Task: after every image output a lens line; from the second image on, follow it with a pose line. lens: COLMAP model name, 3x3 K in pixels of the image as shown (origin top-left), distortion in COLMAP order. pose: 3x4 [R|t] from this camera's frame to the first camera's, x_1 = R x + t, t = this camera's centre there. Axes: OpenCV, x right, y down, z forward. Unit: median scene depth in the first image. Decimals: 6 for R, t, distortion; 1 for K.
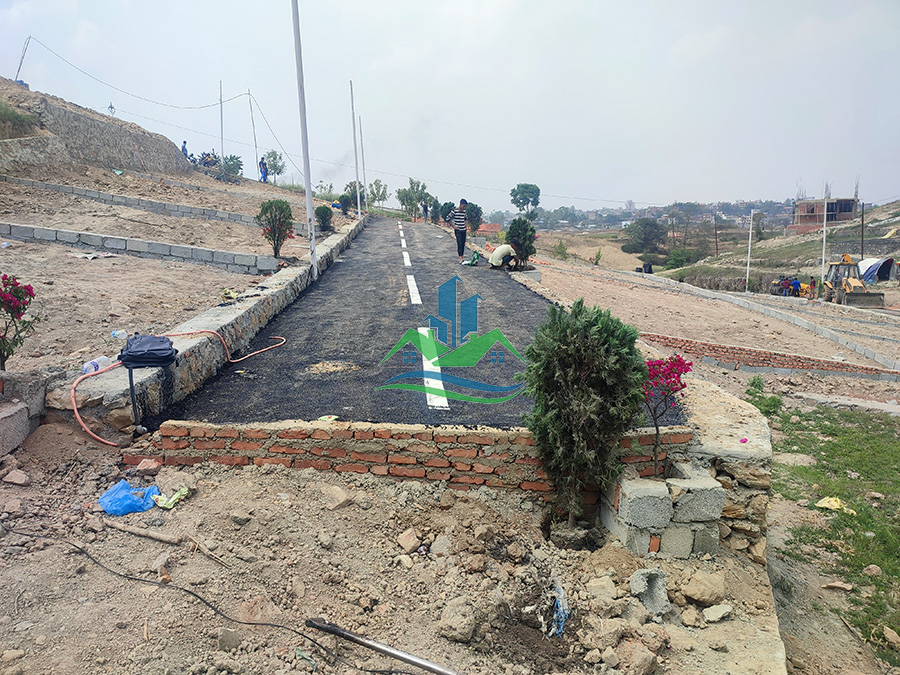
lens RADIAL K [[644.9, 0, 454.3], [0, 644.9, 339.6], [0, 0, 1]] dist [0.016924, -0.001767]
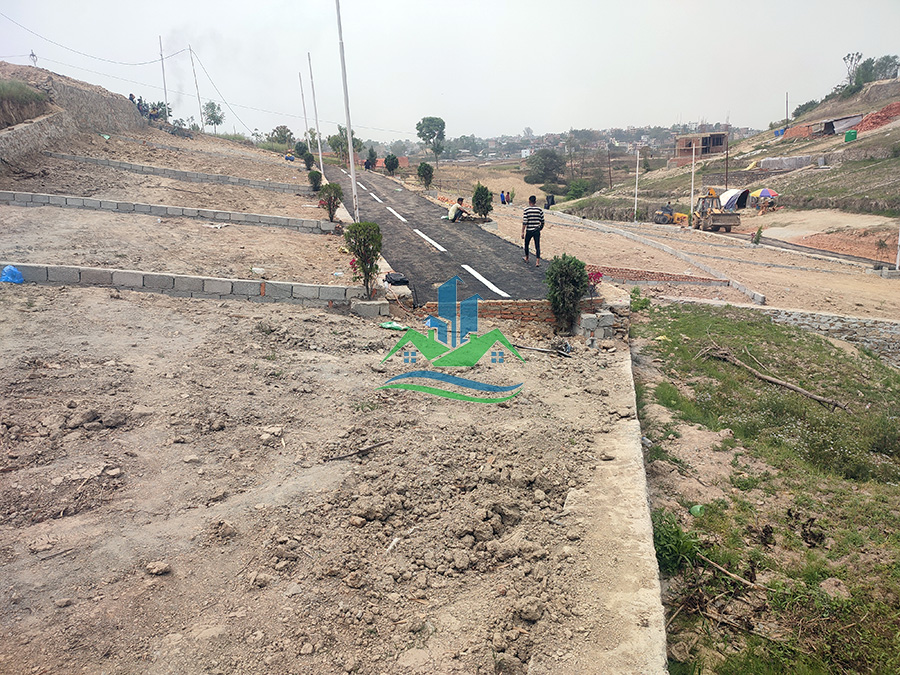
lens RADIAL K [[644.9, 0, 454.3], [0, 644.9, 339.6], [0, 0, 1]] dist [0.016924, -0.001767]
pose [[0.988224, -0.058553, 0.141370, -0.060637], [0.043477, 0.993256, 0.107477, -0.000843], [-0.146709, -0.100065, 0.984105, -0.150767]]
